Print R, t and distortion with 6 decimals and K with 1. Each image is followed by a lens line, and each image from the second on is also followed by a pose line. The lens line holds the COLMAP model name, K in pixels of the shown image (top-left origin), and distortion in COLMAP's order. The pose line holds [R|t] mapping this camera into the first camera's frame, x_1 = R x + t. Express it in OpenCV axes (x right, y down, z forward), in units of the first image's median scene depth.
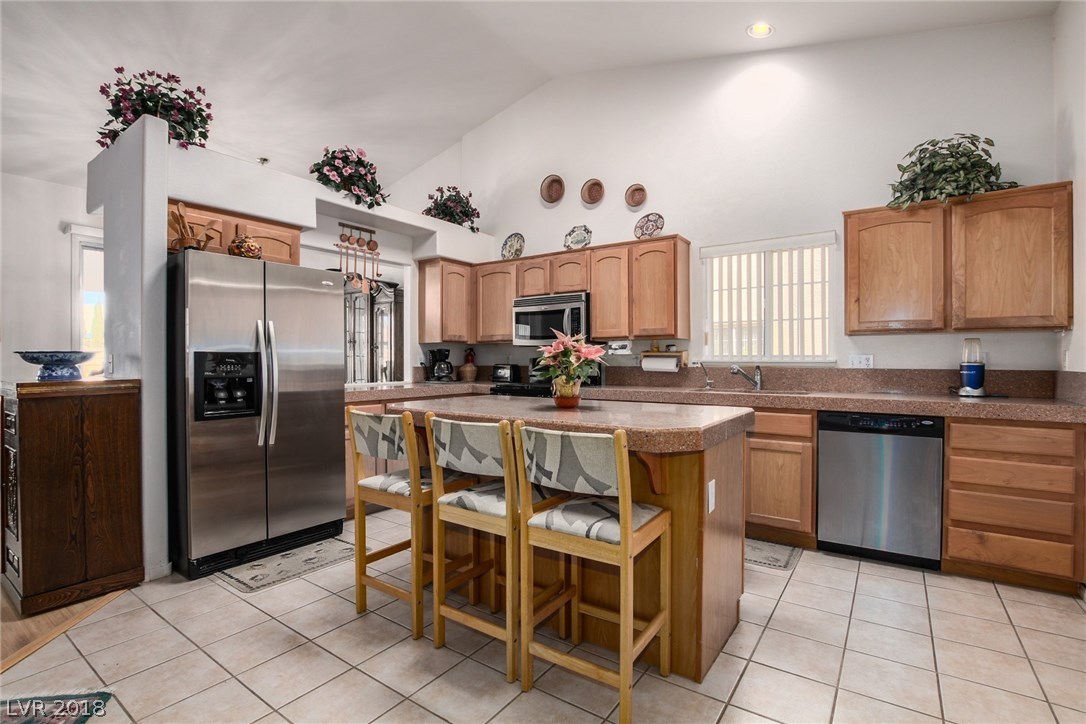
lens RADIAL K [[504.7, 0, 541.7], [0, 504.7, 358.9], [0, 0, 1]] dist [-0.034492, 0.004995]
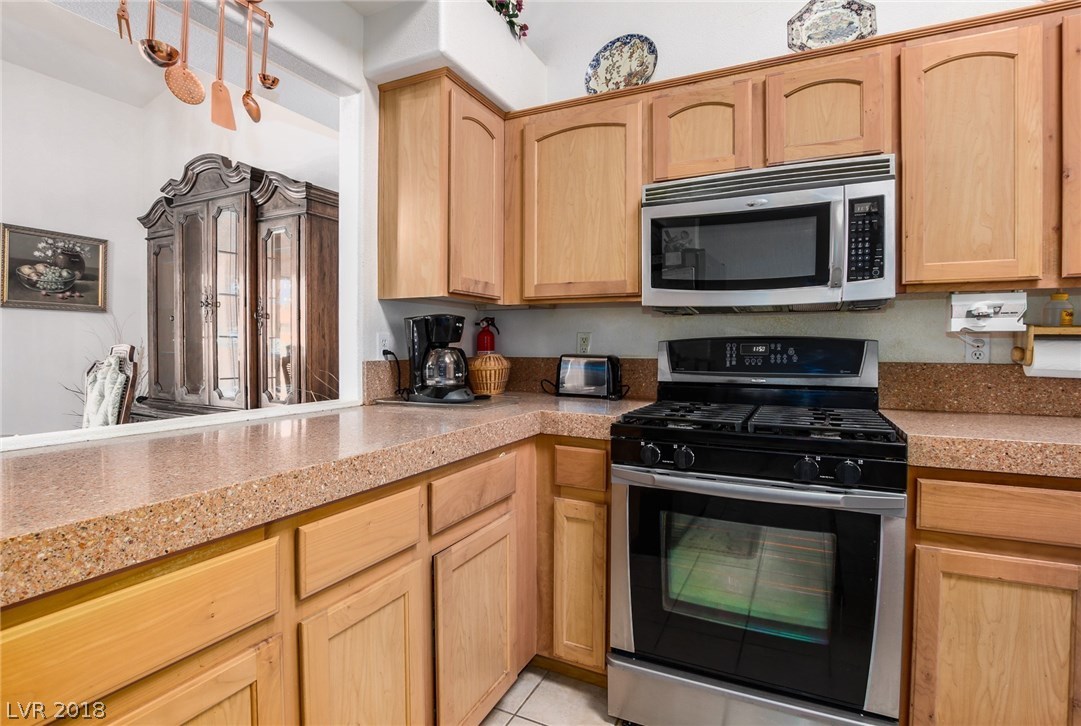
lens RADIAL K [[531.5, 0, 539.9], [0, 531.5, 355.4], [0, 0, 1]] dist [-0.029640, 0.001263]
pose [[0.988269, 0.001634, 0.152717, -0.210187], [-0.005129, 0.999734, 0.022494, 0.001524], [-0.152640, -0.023014, 0.988014, 0.661690]]
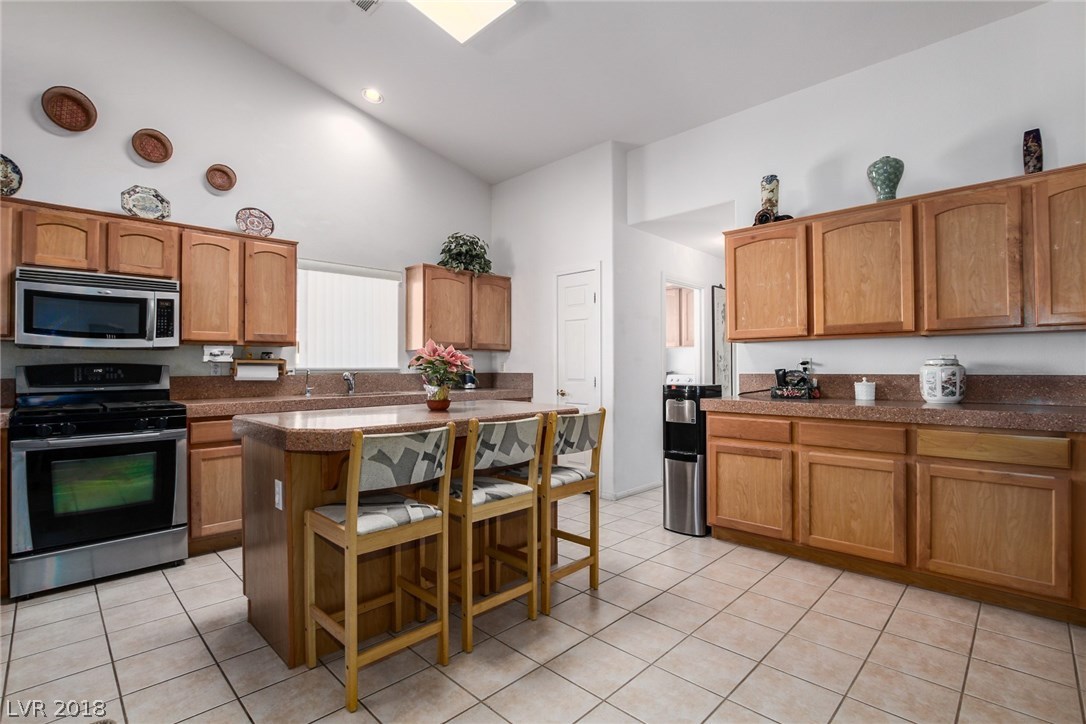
lens RADIAL K [[504.7, 0, 537.9], [0, 504.7, 358.9], [0, 0, 1]] dist [-0.034492, 0.004995]
pose [[0.174330, 0.015055, 0.984572, -0.554952], [0.001788, 0.999877, -0.015605, 0.000485], [-0.984686, 0.004481, 0.174282, 0.319075]]
